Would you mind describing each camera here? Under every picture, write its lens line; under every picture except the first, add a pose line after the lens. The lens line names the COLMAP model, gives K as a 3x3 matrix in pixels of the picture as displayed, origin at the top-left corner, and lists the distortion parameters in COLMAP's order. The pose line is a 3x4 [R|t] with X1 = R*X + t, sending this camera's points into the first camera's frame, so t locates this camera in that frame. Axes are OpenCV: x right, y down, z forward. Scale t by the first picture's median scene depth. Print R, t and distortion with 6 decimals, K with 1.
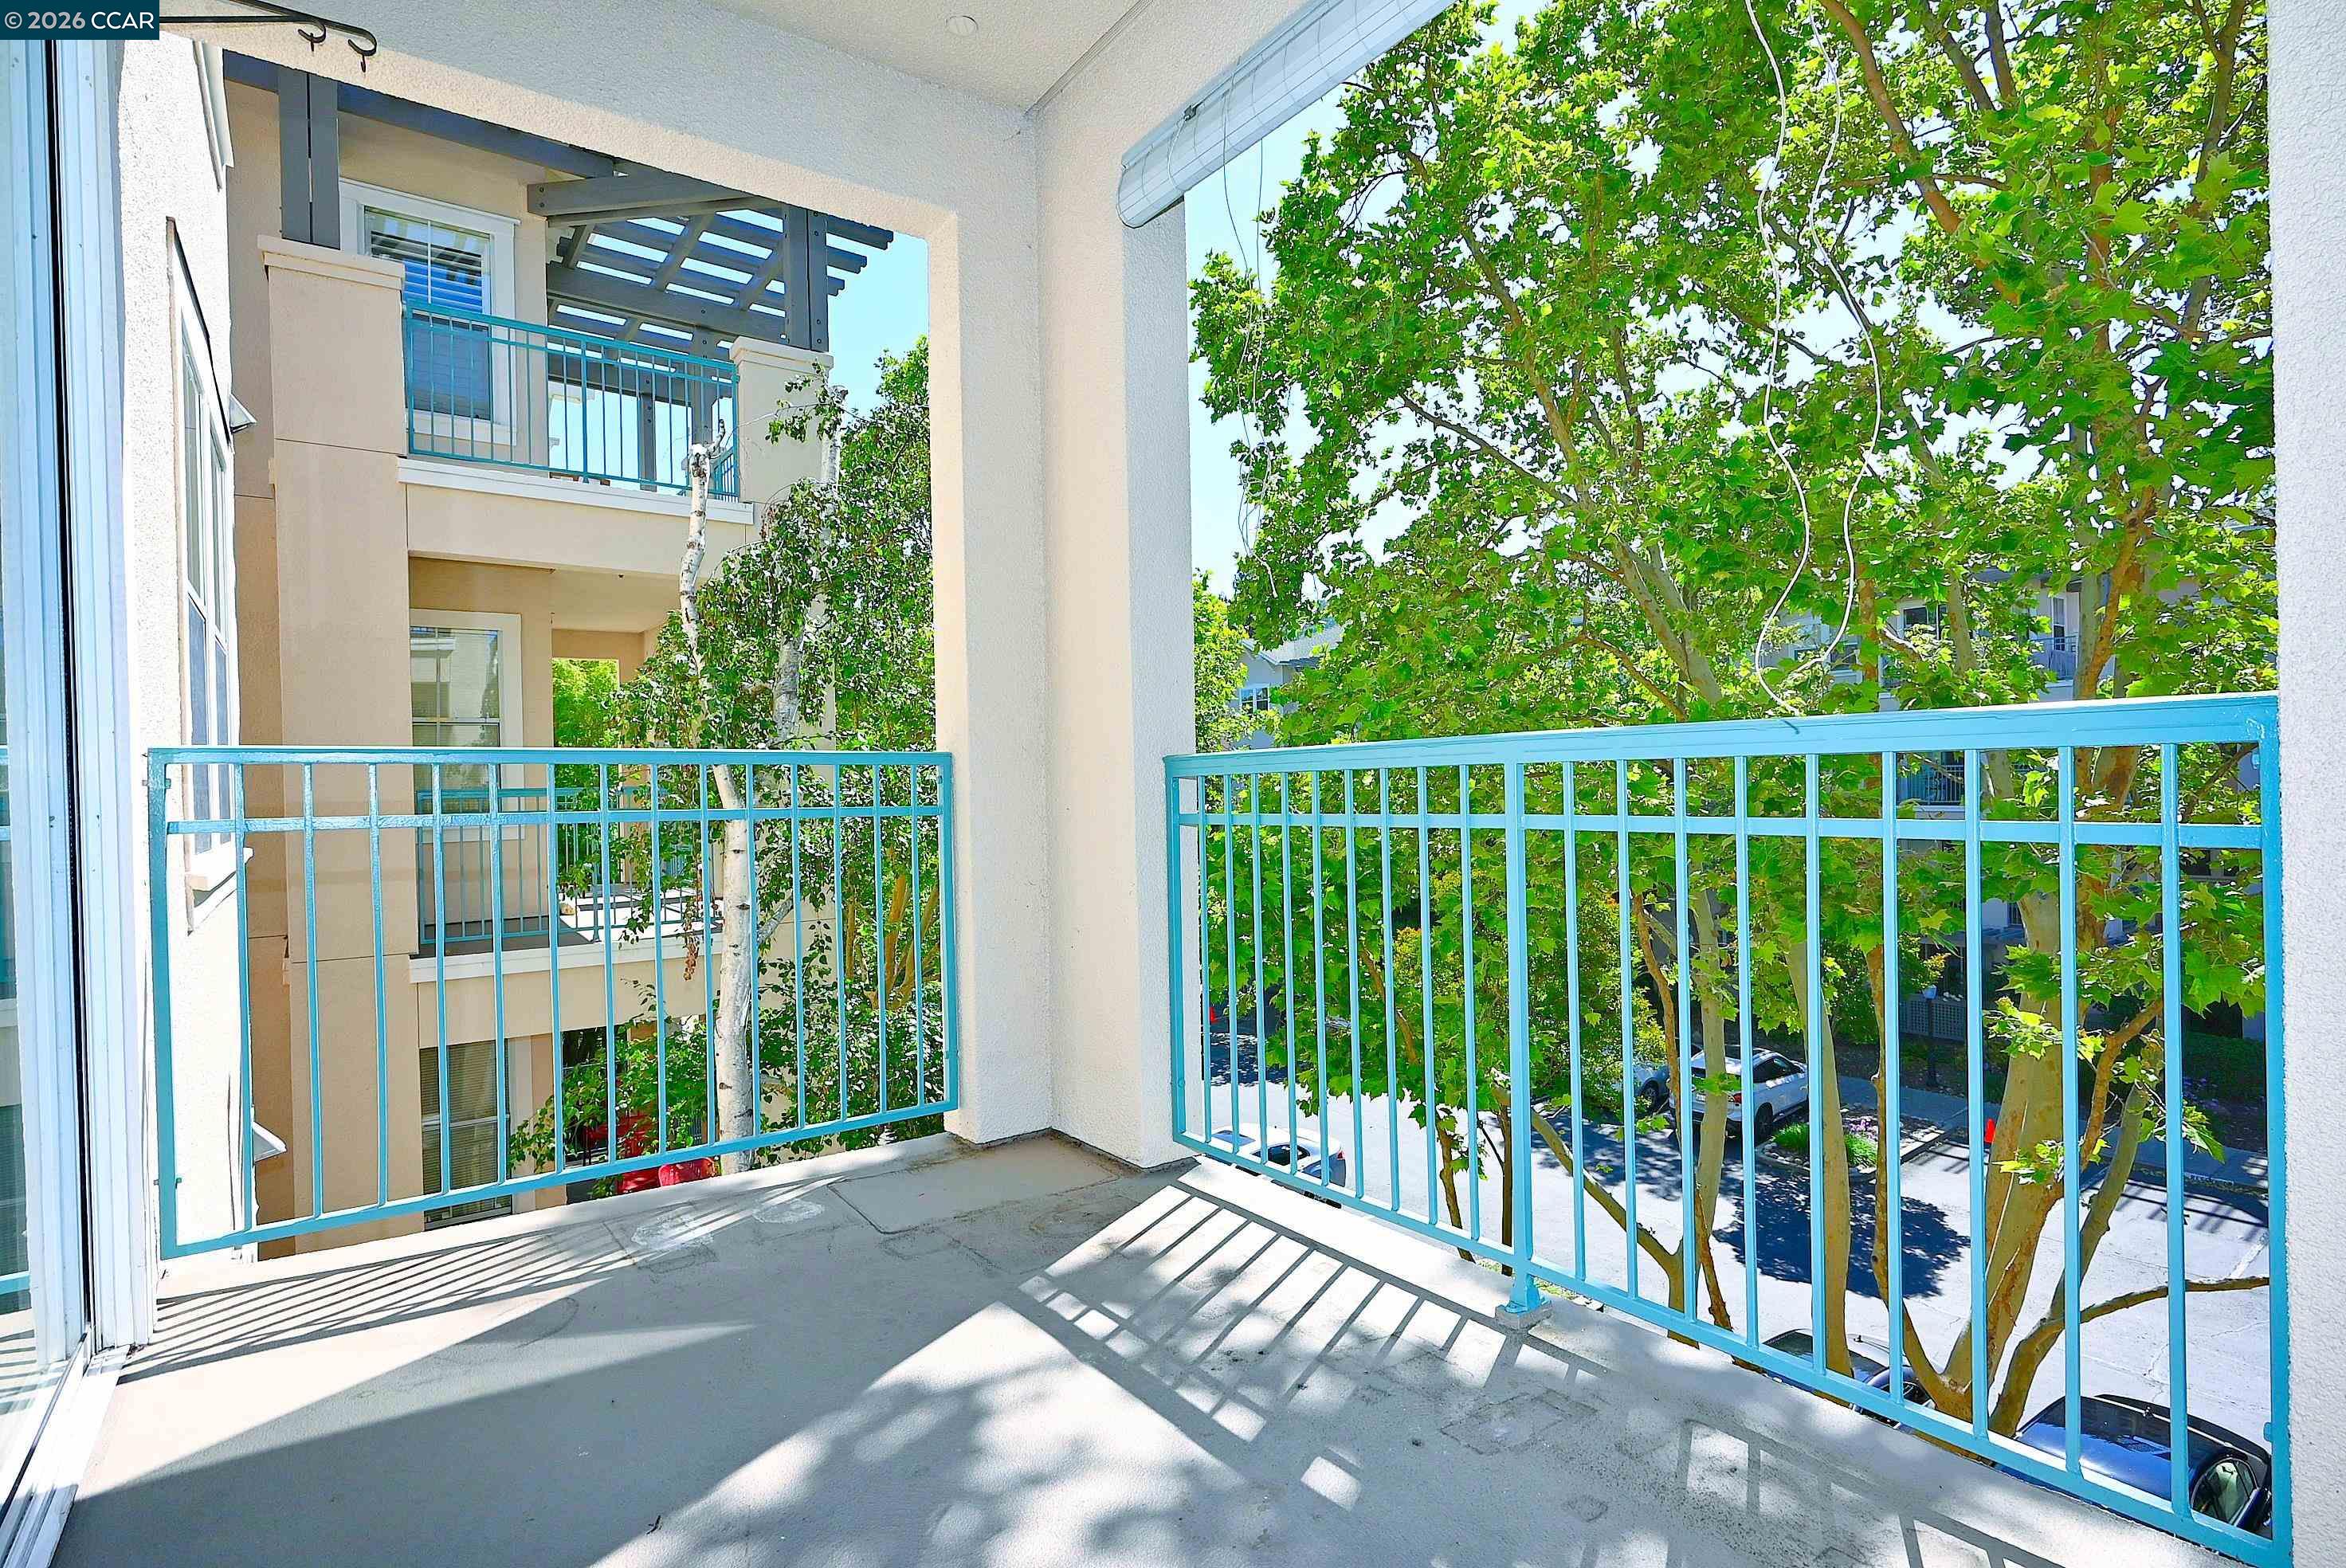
lens RADIAL K [[1188.5, 0, 1169.2], [0, 1188.5, 786.1], [0, 0, 1]] dist [-0.006687, 0.001157]
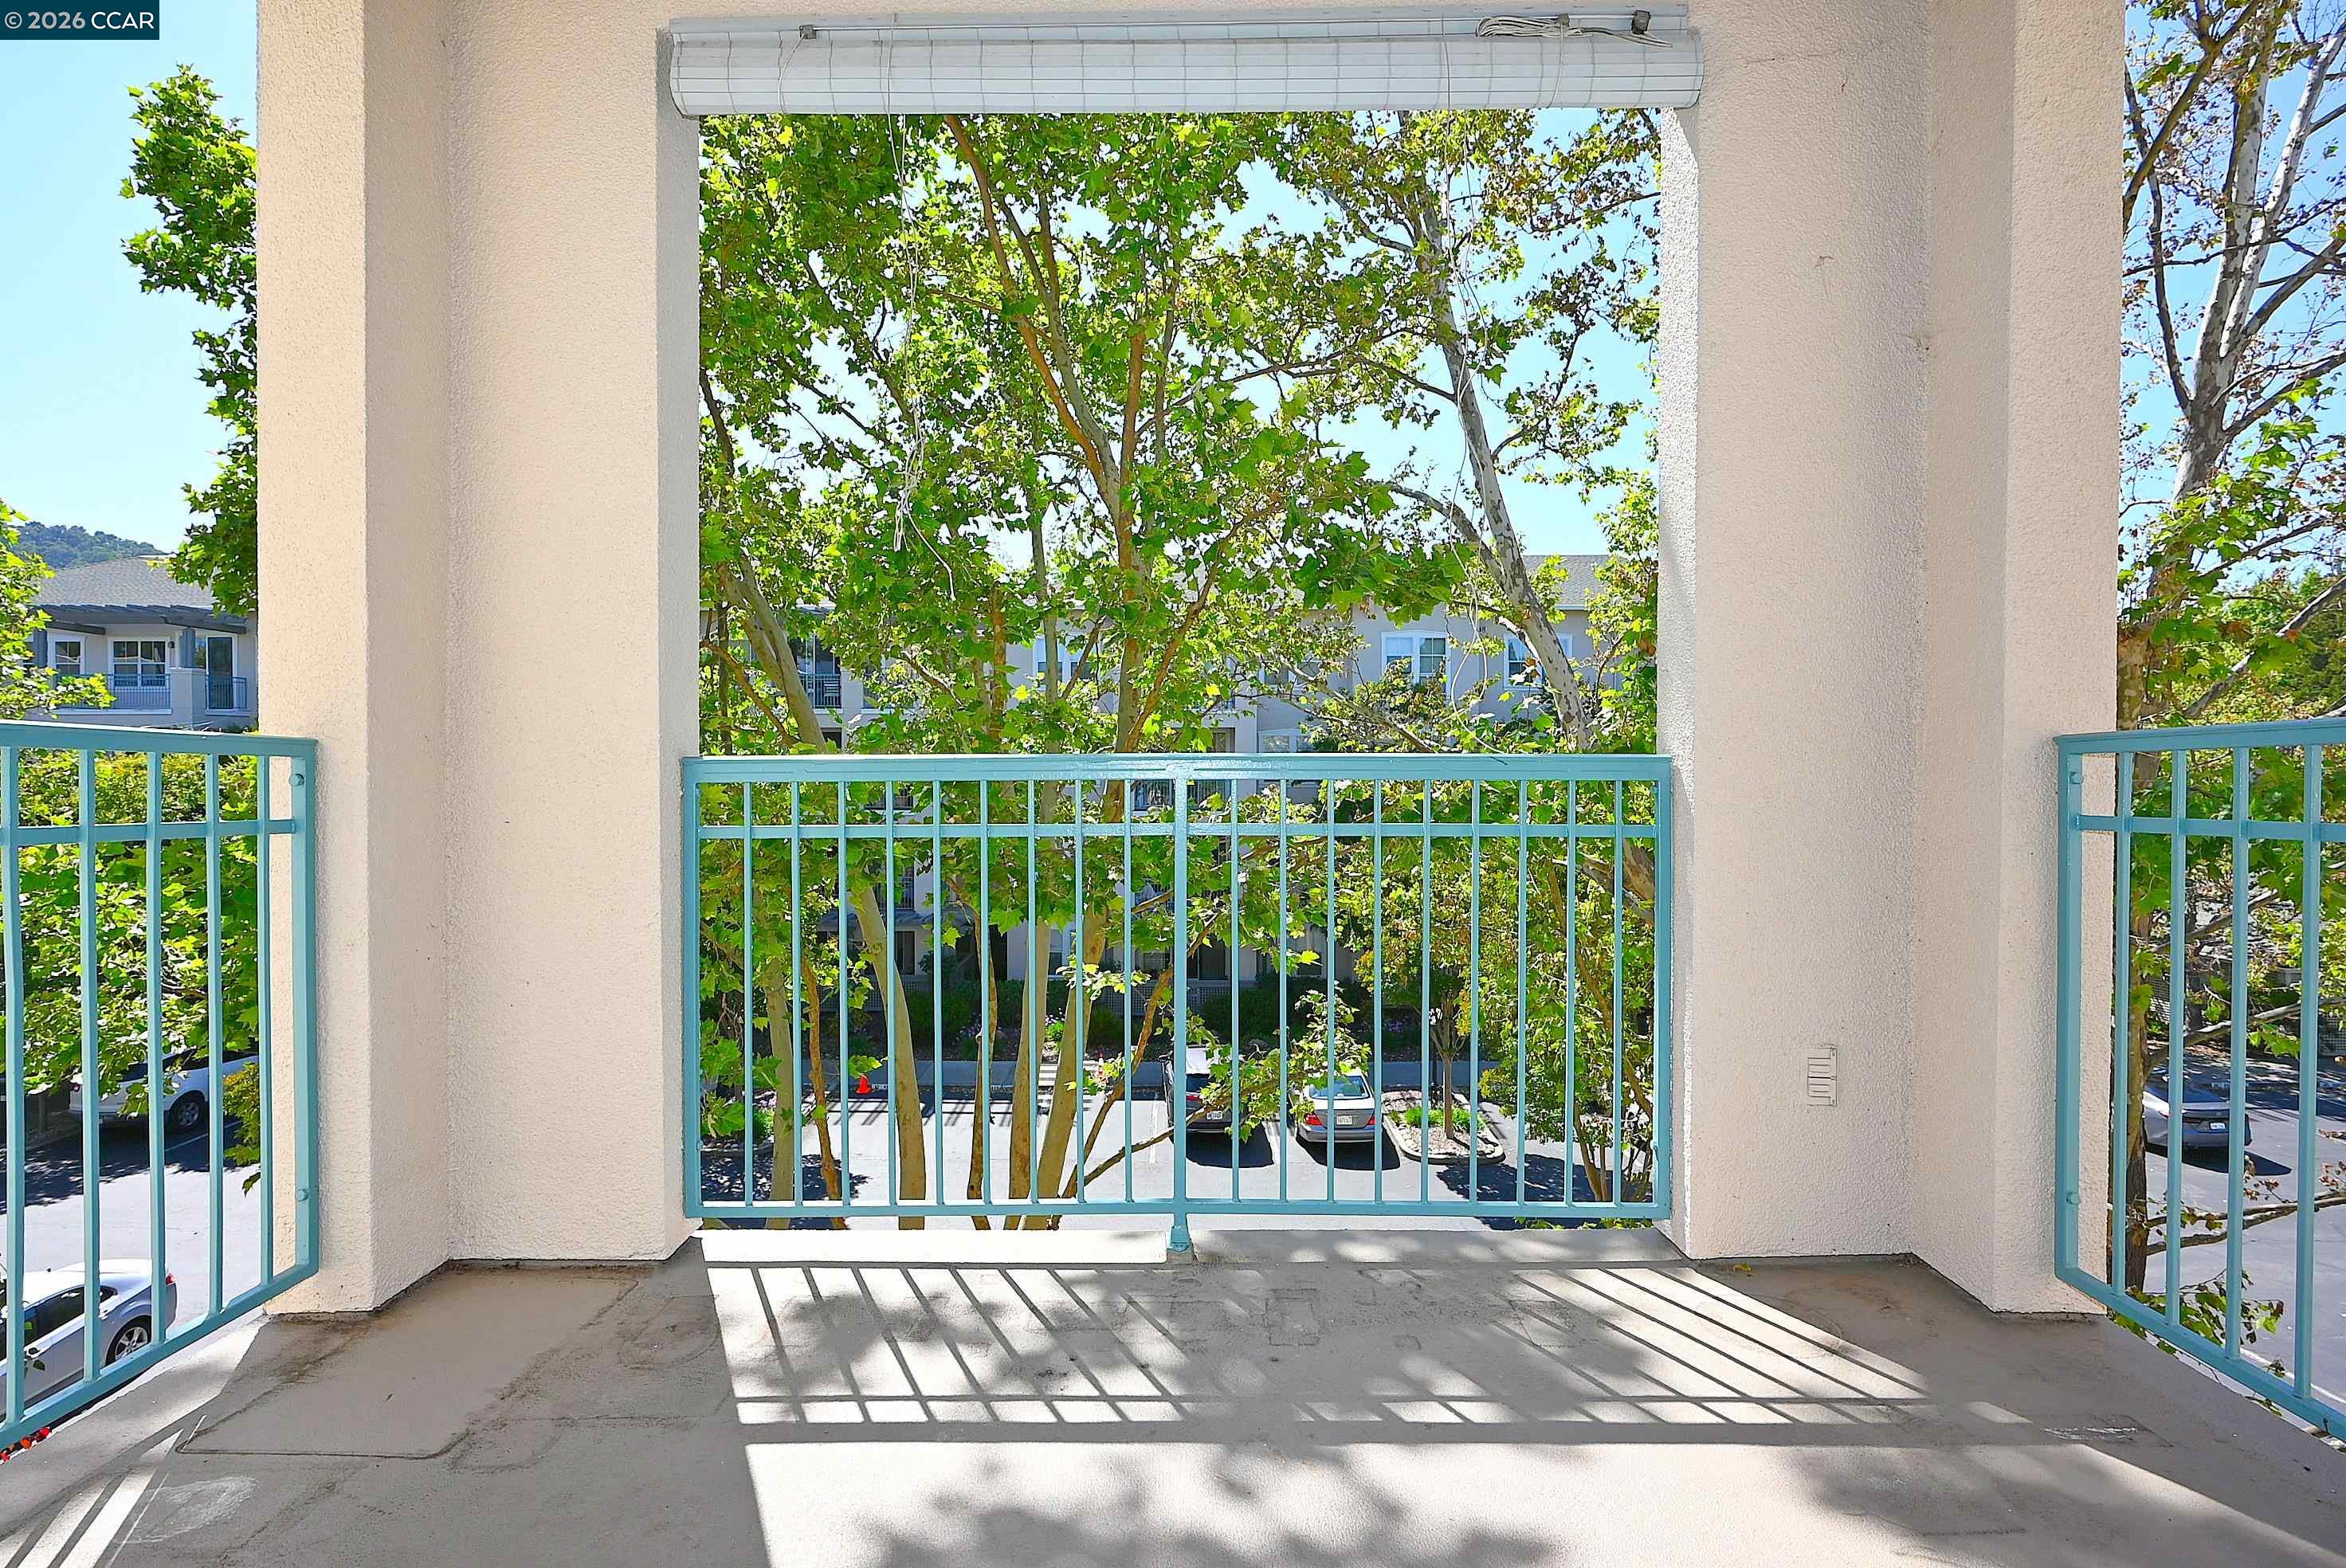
lens RADIAL K [[1158.4, 0, 1169.6], [0, 1158.4, 786.1], [0, 0, 1]] dist [-0.007502, 0.002919]
pose [[0.586980, 0.015301, 0.809457, -0.355153], [-0.006270, 0.999877, -0.014353, 0.003600], [-0.809577, 0.003350, 0.587003, 0.191559]]
